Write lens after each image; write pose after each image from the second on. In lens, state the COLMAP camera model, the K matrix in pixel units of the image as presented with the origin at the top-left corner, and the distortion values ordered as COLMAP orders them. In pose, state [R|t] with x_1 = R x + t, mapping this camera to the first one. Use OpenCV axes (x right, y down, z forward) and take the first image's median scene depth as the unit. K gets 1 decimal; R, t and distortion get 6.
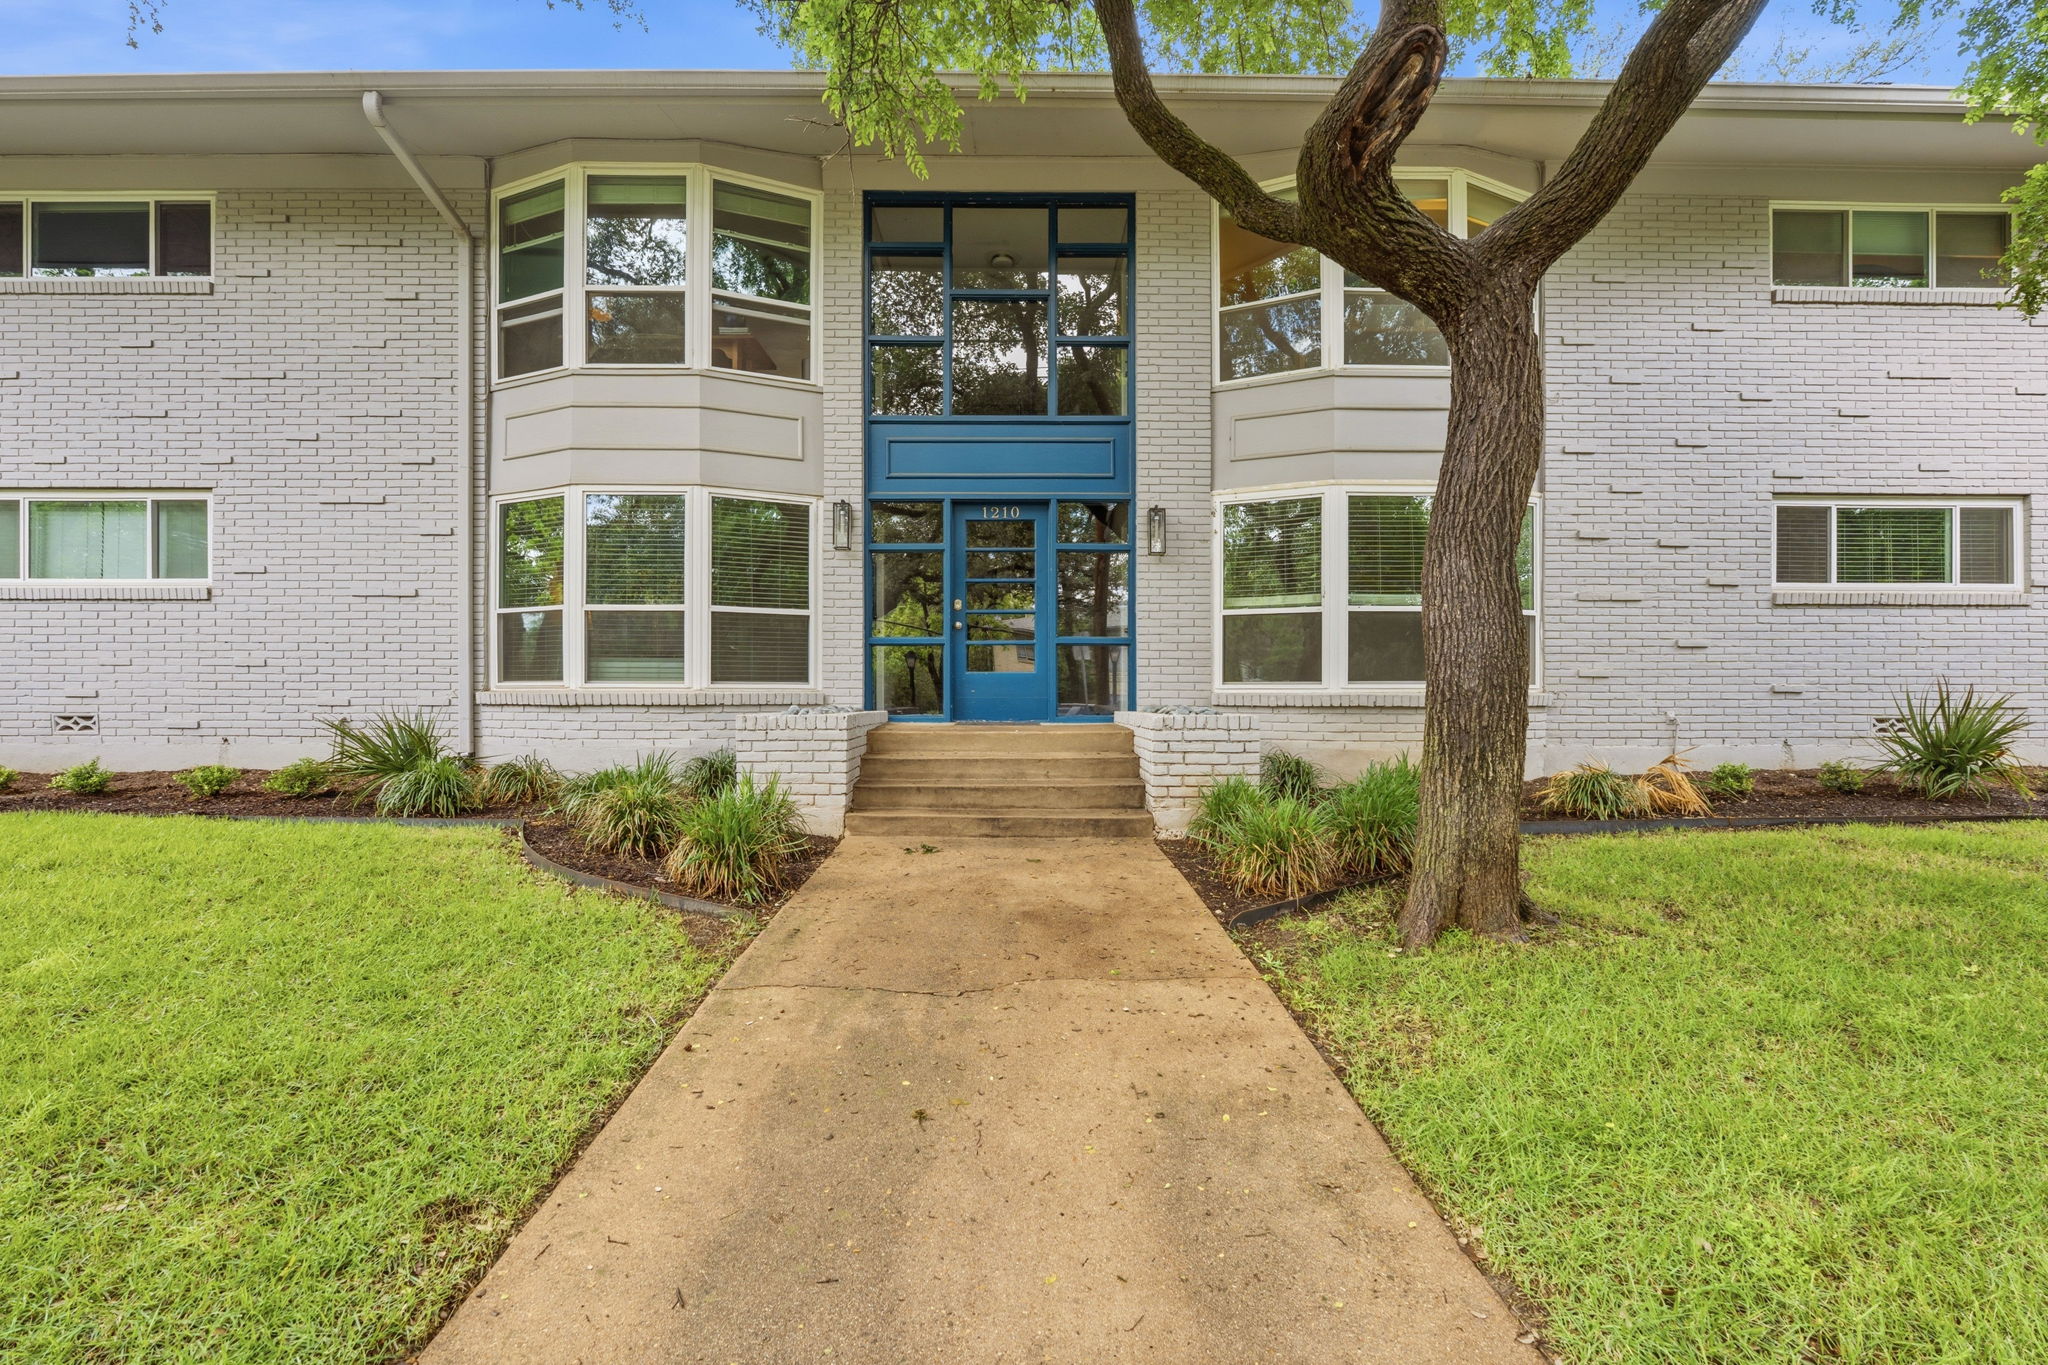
lens RADIAL K [[1141.7, 0, 1024.0], [0, 1141.7, 682.5], [0, 0, 1]] dist [-0.015874, -0.000326]
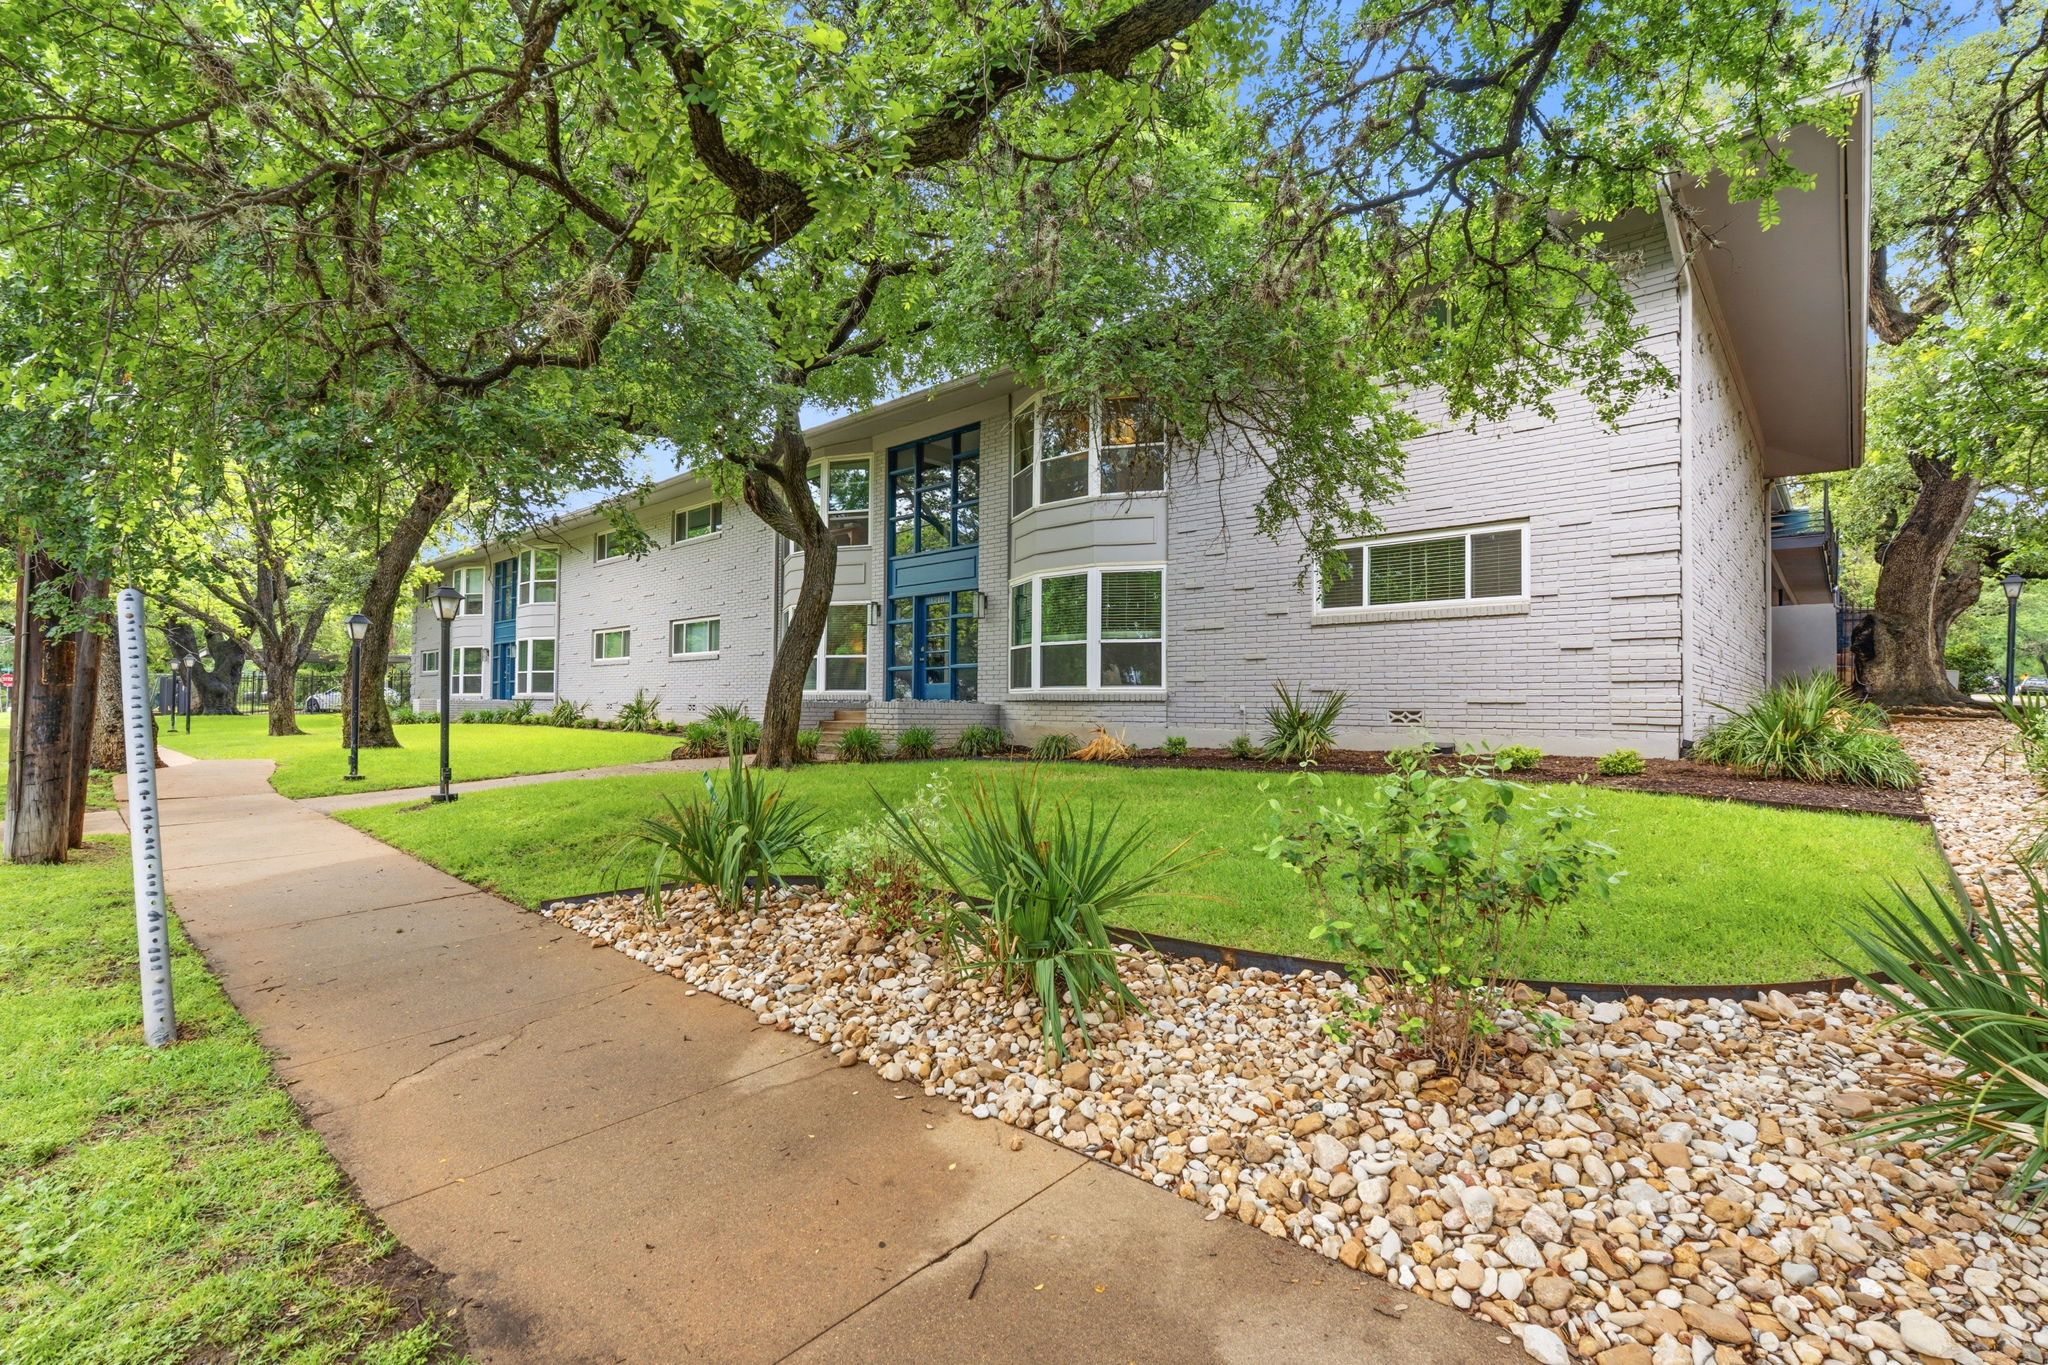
lens RADIAL K [[921.2, 0, 1016.1], [0, 921.2, 667.4], [0, 0, 1]] dist [-0.002065, 0.000083]
pose [[0.705413, -0.022289, -0.708446, 1.172568], [0.007294, 0.999681, -0.024189, 0.004623], [0.708759, 0.011896, 0.705350, -0.019554]]
